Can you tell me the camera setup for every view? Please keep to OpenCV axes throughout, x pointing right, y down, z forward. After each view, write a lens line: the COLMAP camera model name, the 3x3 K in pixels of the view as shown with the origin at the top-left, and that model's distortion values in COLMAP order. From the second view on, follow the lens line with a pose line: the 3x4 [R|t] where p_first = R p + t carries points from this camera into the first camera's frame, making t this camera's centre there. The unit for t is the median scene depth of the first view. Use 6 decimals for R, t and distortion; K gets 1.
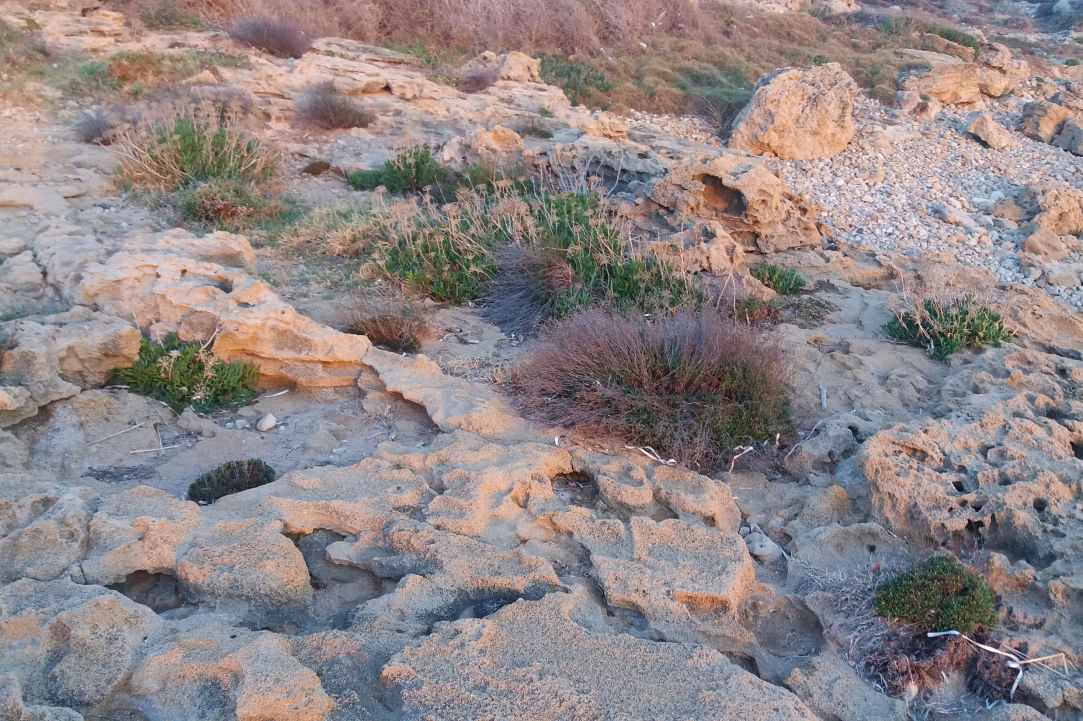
lens RADIAL K [[900.8, 0, 589.0], [0, 900.8, 373.7], [0, 0, 1]] dist [-0.000089, -0.074314]
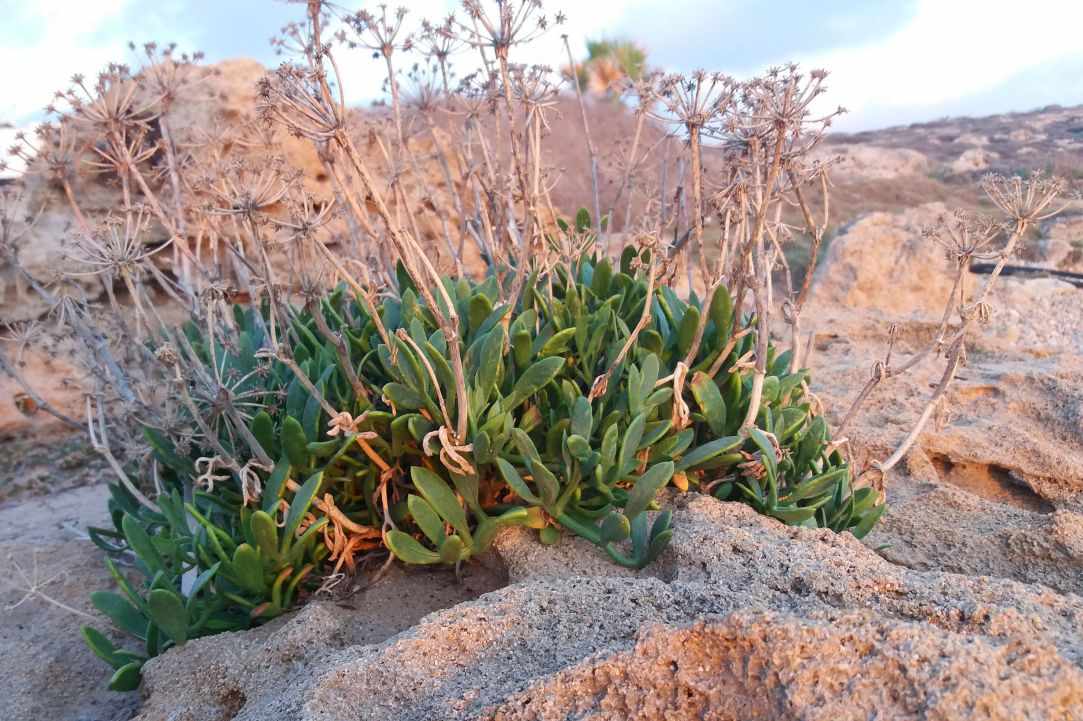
lens RADIAL K [[941.2, 0, 539.4], [0, 941.2, 416.4], [0, 0, 1]] dist [-0.018222, -0.002964]
pose [[0.975841, -0.061221, -0.209728, 0.080141], [0.017917, 0.979129, -0.202447, -0.001145], [0.217745, 0.193799, 0.956572, 0.146054]]
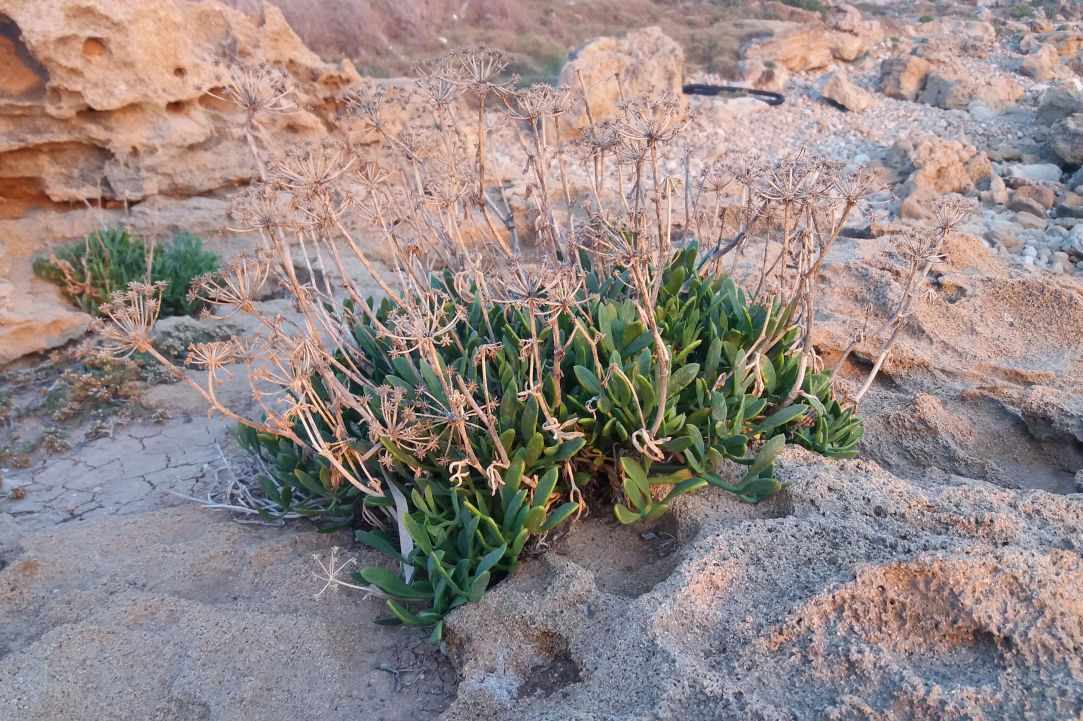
lens RADIAL K [[903.0, 0, 539.6], [0, 903.0, 397.1], [0, 0, 1]] dist [0.126706, -0.358630]
pose [[0.990692, -0.123801, 0.056588, 0.064813], [0.124364, 0.992215, -0.006533, -0.008326], [-0.055338, 0.013509, 0.998376, 0.133694]]
